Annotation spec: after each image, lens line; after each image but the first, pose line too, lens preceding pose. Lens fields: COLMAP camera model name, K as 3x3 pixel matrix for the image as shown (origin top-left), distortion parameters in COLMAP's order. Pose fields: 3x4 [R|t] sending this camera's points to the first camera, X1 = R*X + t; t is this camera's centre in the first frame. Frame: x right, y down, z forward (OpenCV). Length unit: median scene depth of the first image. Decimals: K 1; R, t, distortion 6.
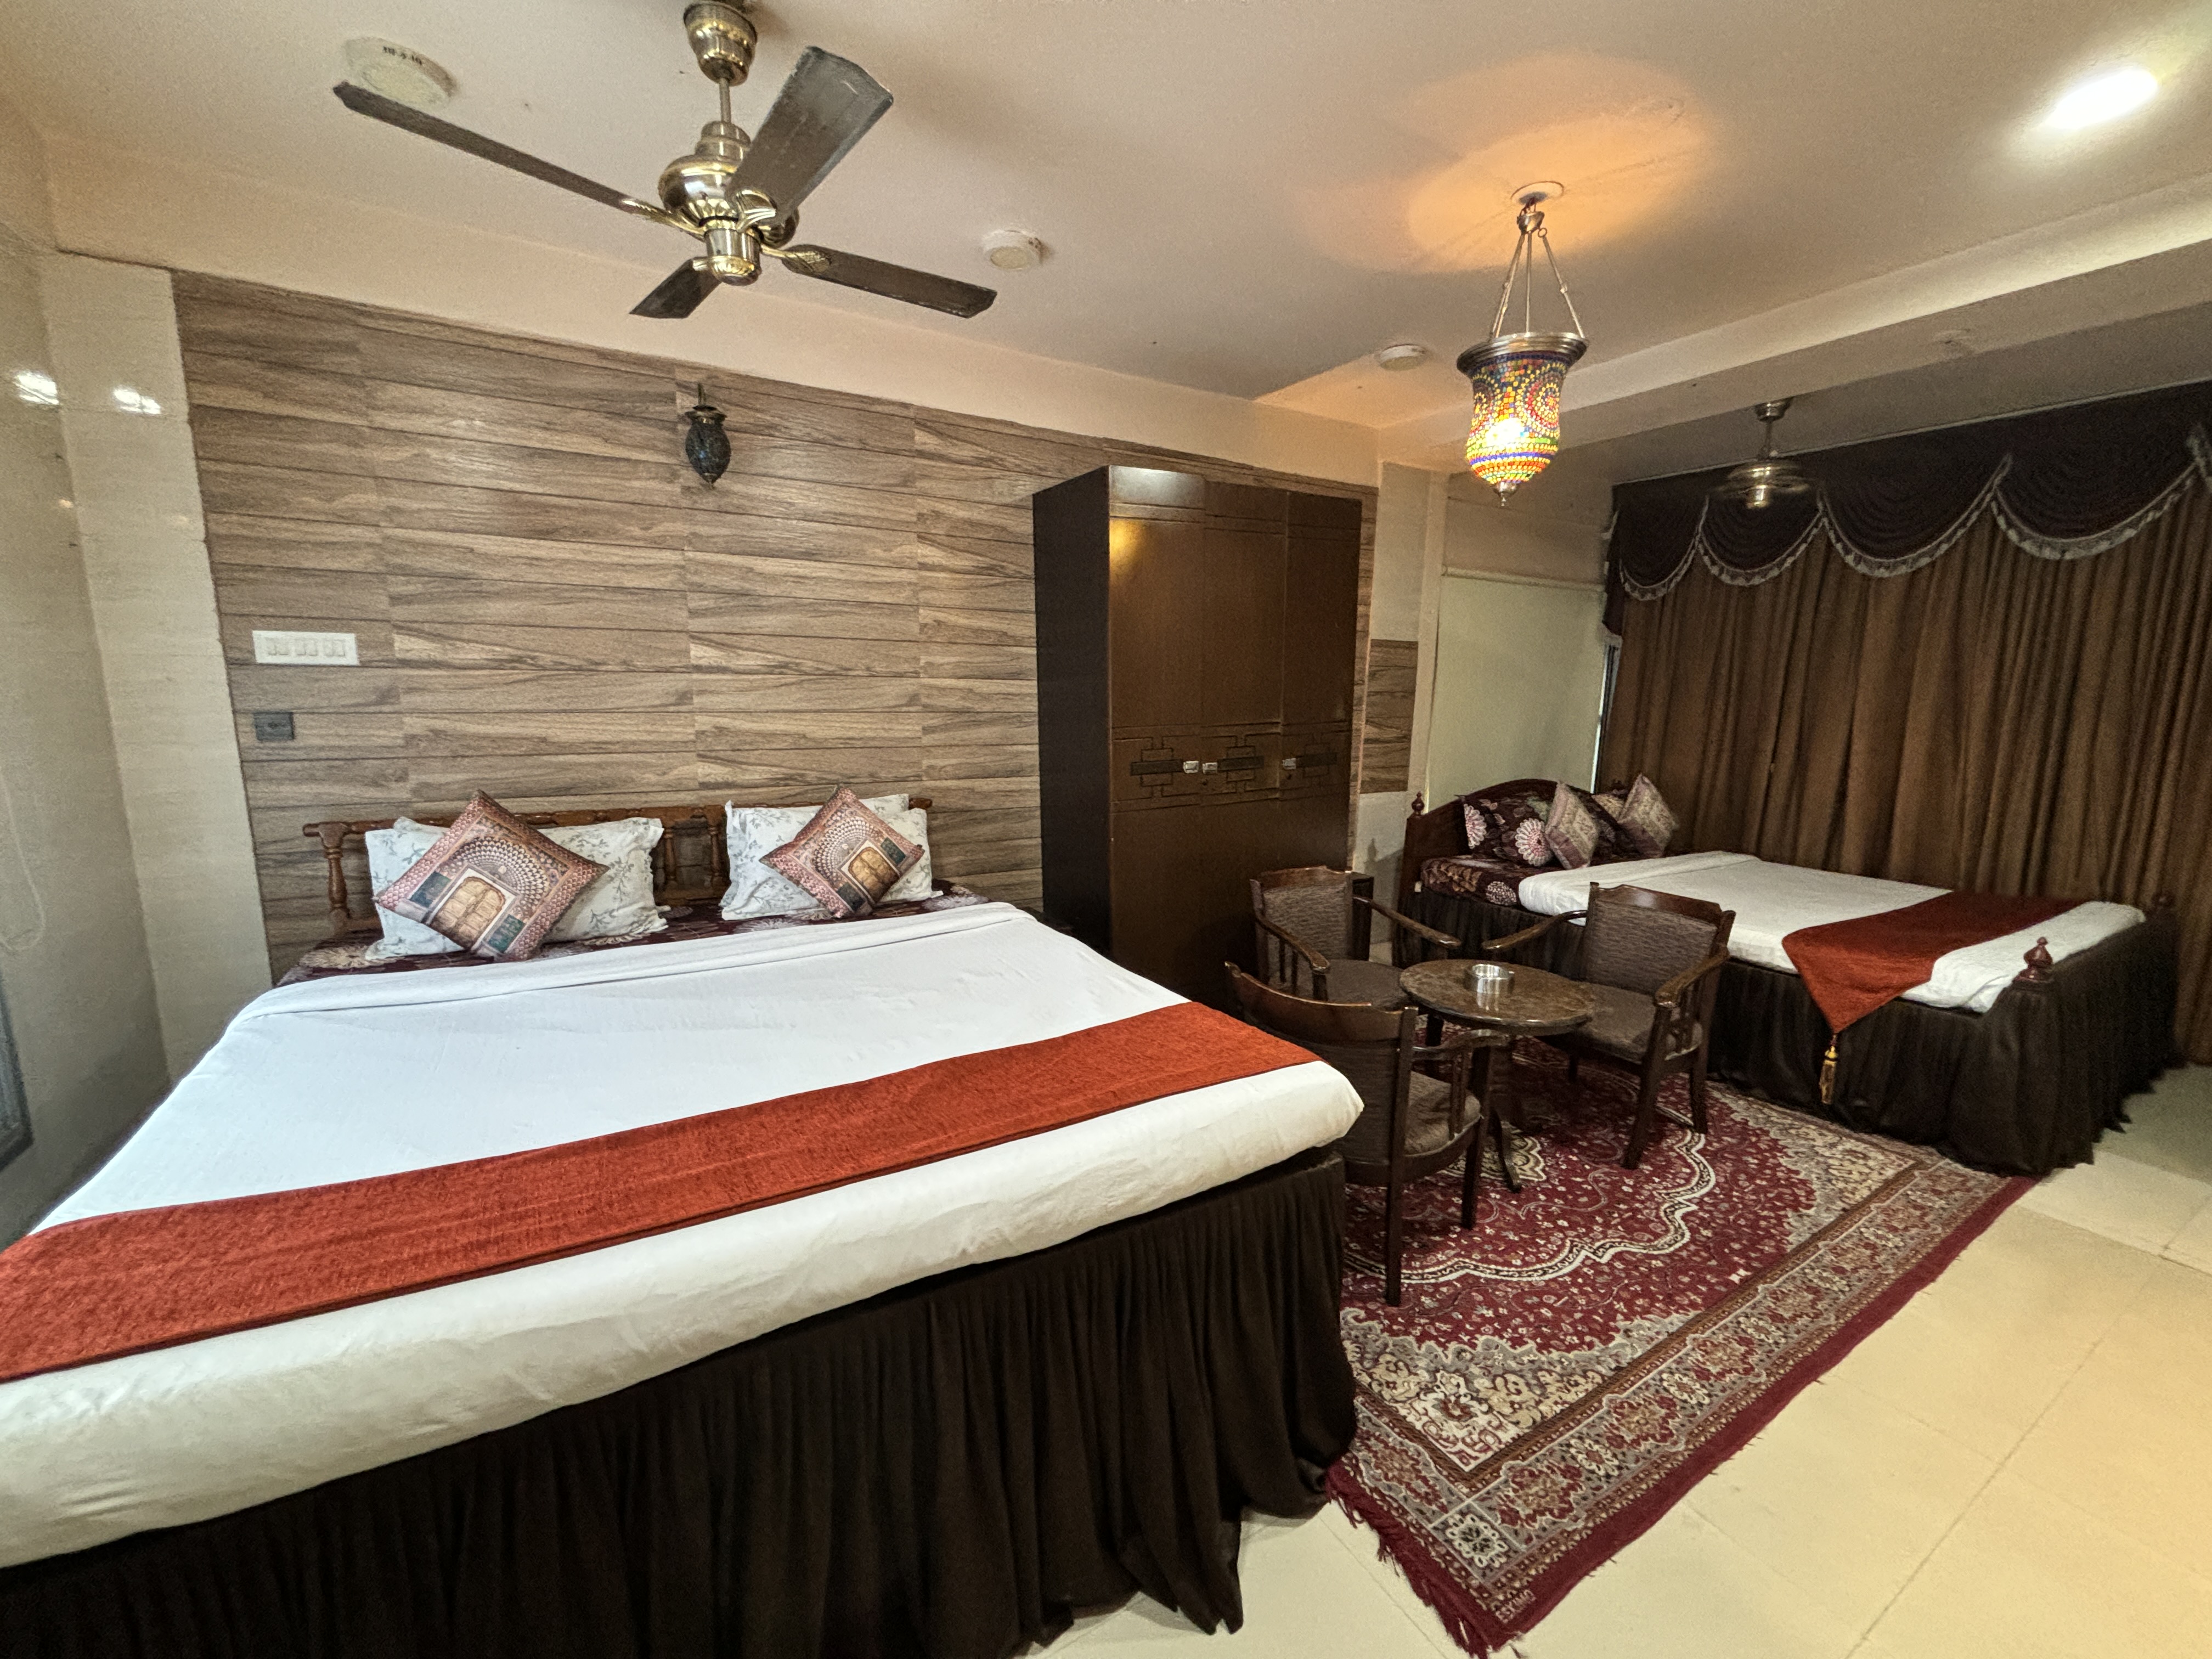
lens RADIAL K [[888.4, 0, 1097.6], [0, 888.4, 826.8], [0, 0, 1]] dist [-0.000535, 0.000460]
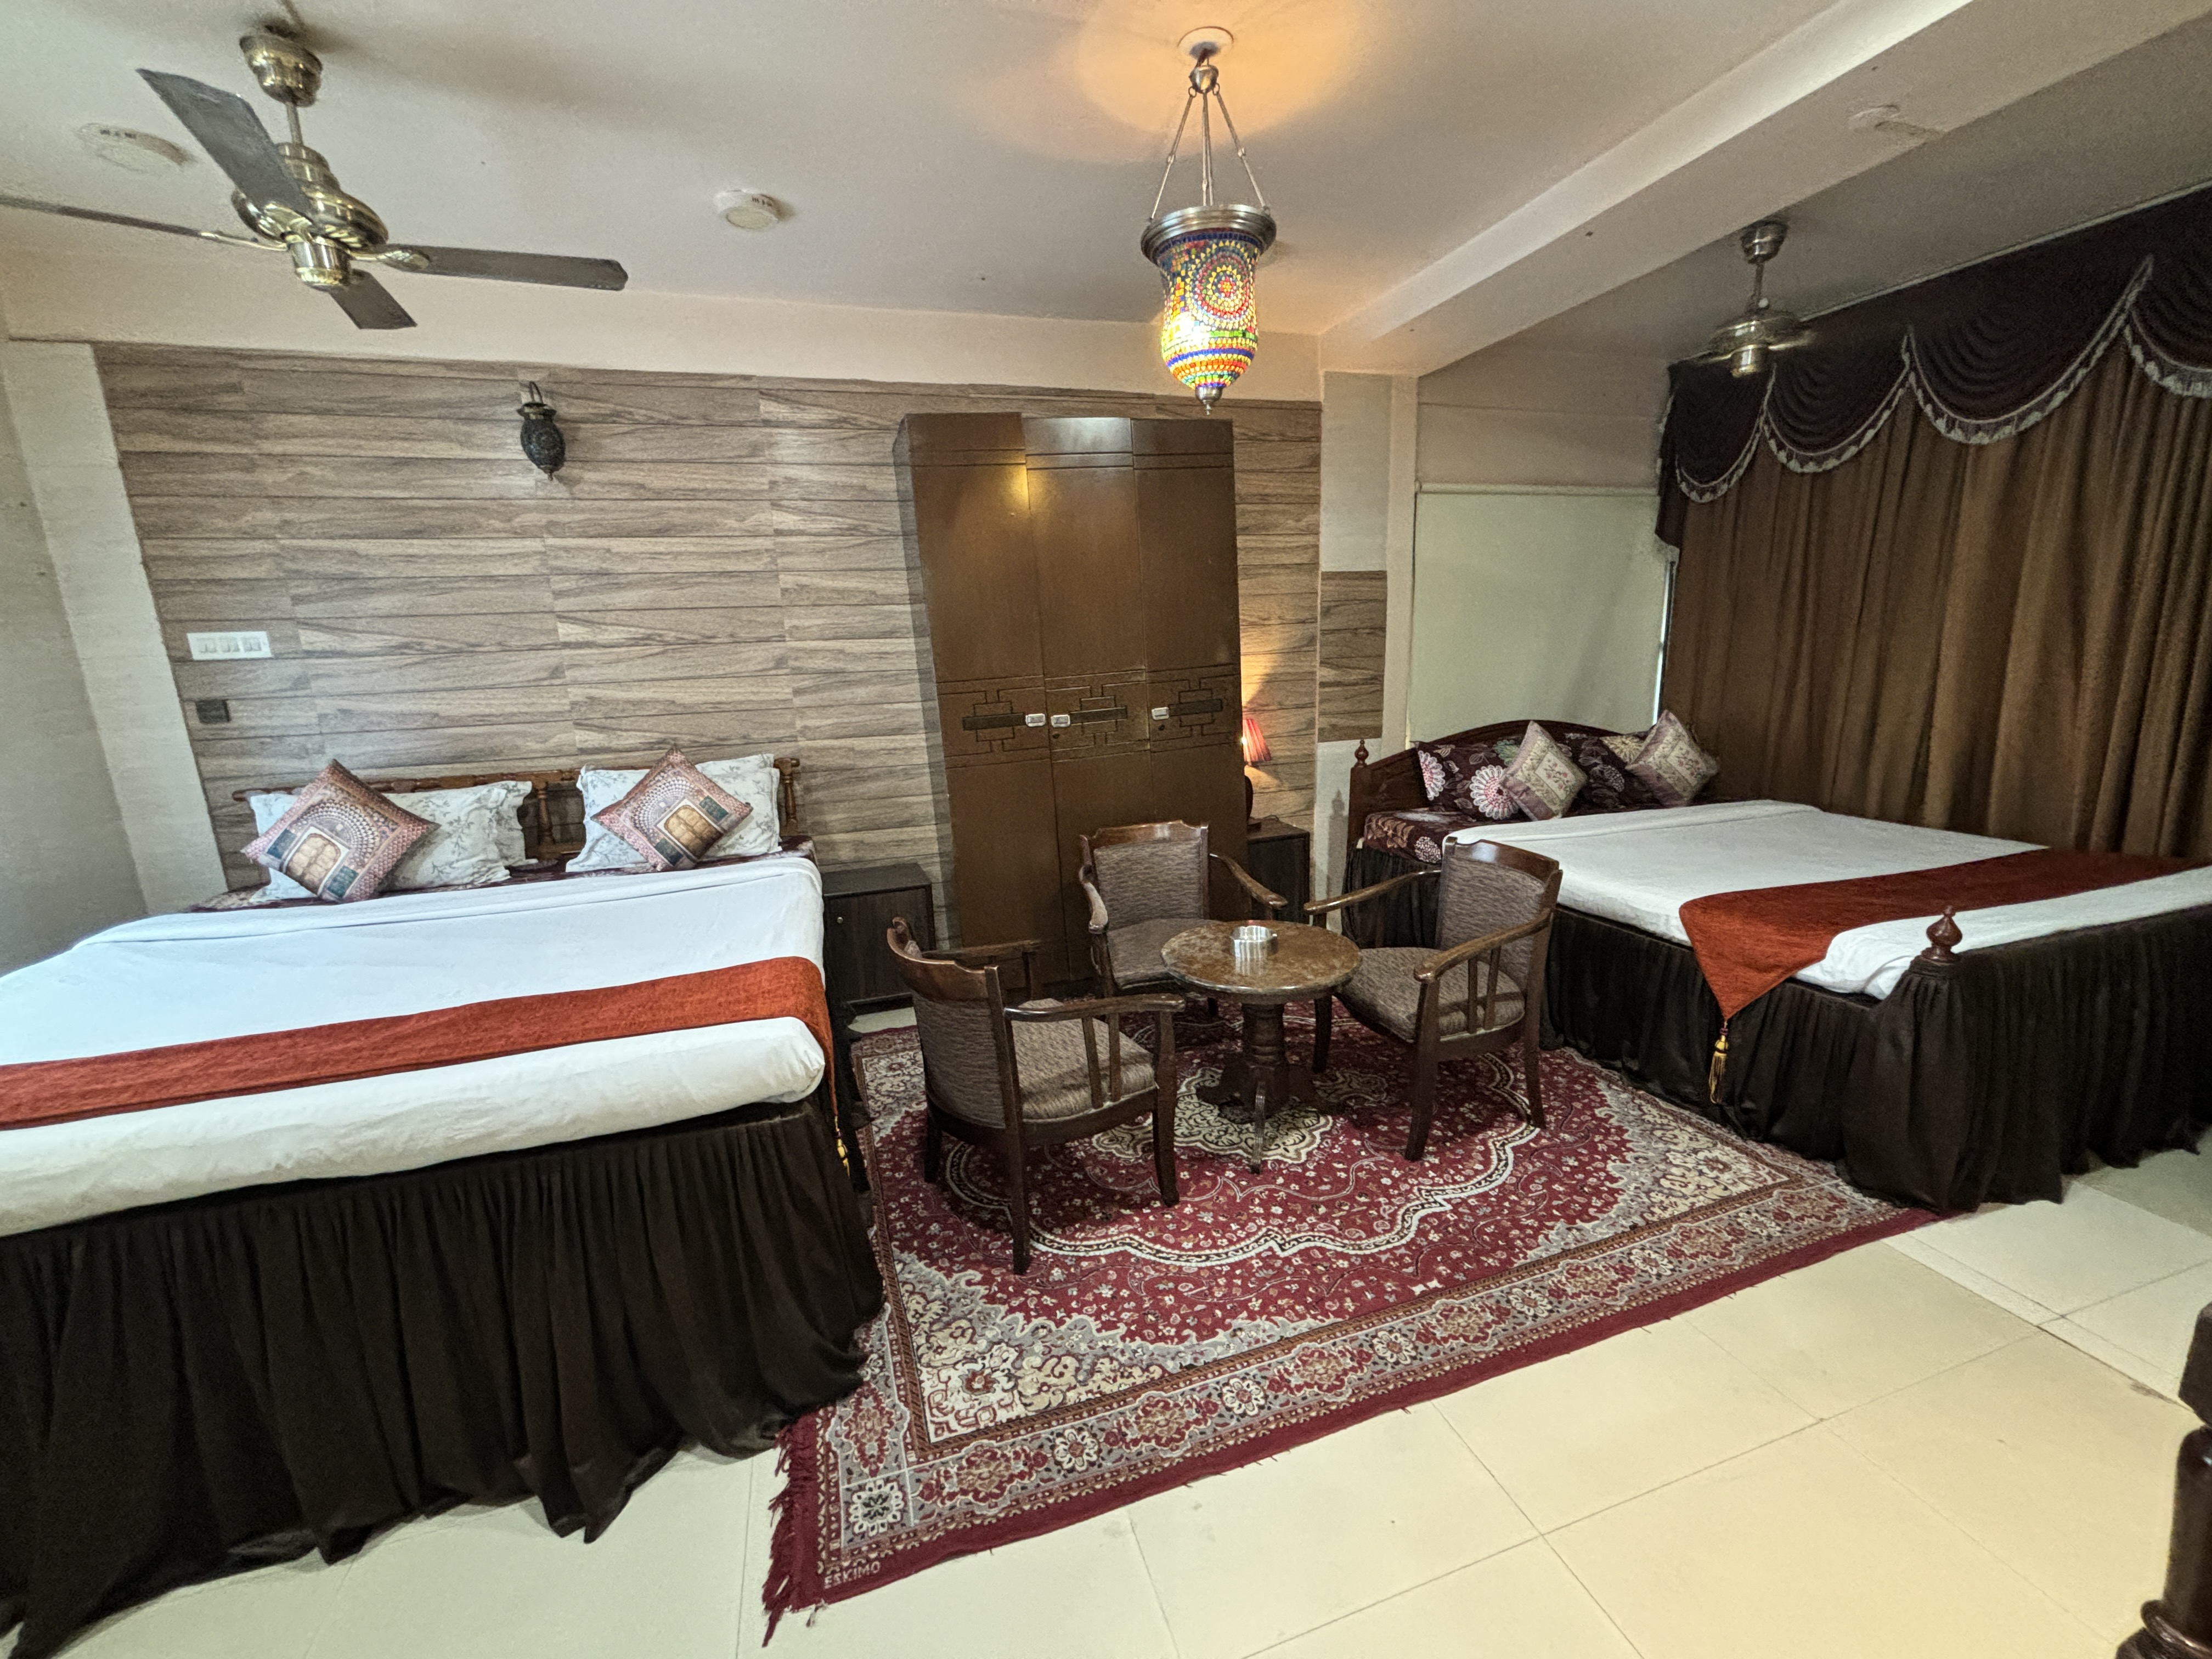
lens RADIAL K [[890.1, 0, 1097.4], [0, 890.1, 826.7], [0, 0, 1]] dist [-0.002873, 0.000561]
pose [[0.972318, -0.004671, -0.233616, 0.485426], [0.015568, 0.998874, 0.044824, 0.008760], [0.233143, -0.047220, 0.971295, 0.078714]]
